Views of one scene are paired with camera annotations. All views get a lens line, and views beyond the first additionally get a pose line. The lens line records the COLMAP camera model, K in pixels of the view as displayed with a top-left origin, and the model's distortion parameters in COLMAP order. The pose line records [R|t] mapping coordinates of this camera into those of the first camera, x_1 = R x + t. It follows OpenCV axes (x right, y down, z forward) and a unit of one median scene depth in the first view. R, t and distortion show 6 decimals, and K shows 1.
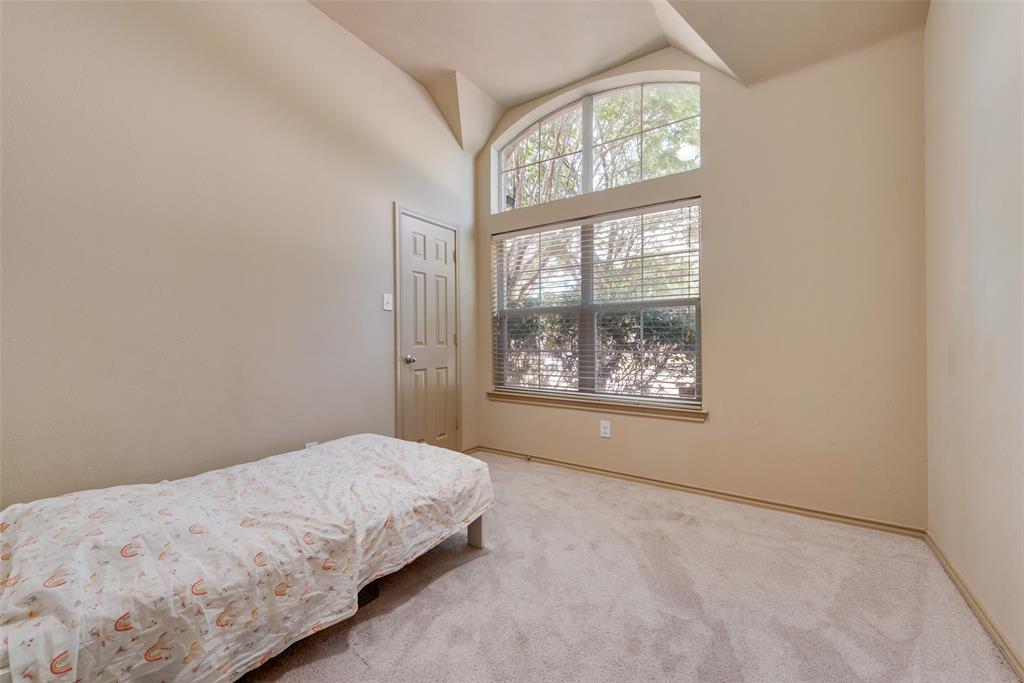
lens RADIAL K [[401.0, 0, 512.0], [0, 401.0, 342.8], [0, 0, 1]] dist [-0.000056, -0.000884]
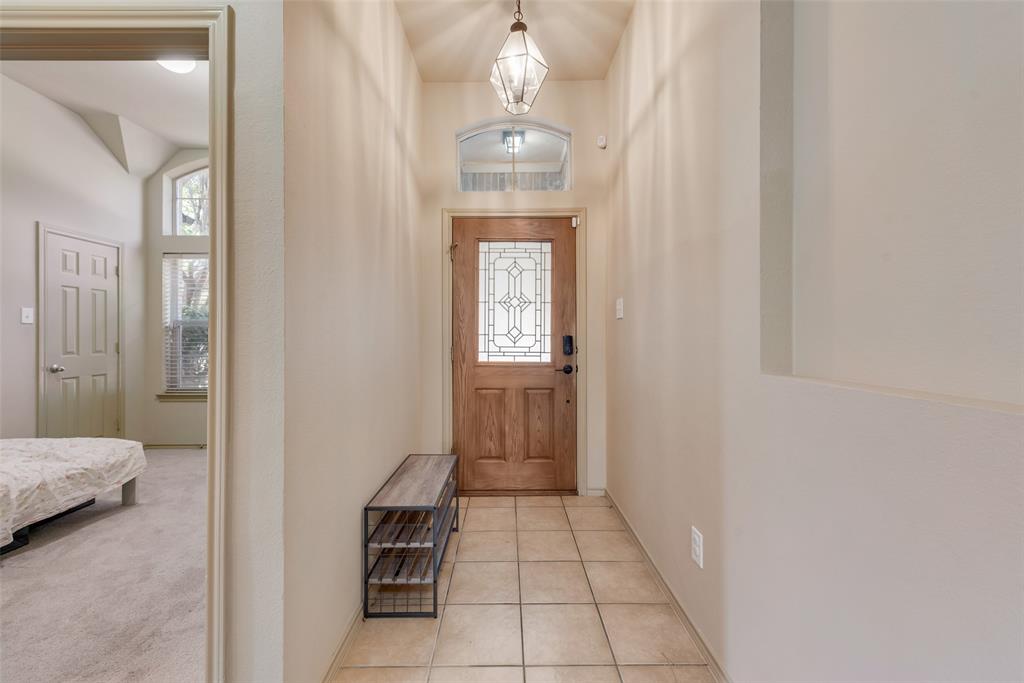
lens RADIAL K [[401.0, 0, 511.5], [0, 401.0, 333.4], [0, 0, 1]] dist [-0.000056, -0.000884]
pose [[0.815904, 0.005878, 0.578158, 0.122092], [0.001411, 0.999925, -0.012157, -0.040078], [-0.578186, 0.010735, 0.815834, -0.598175]]
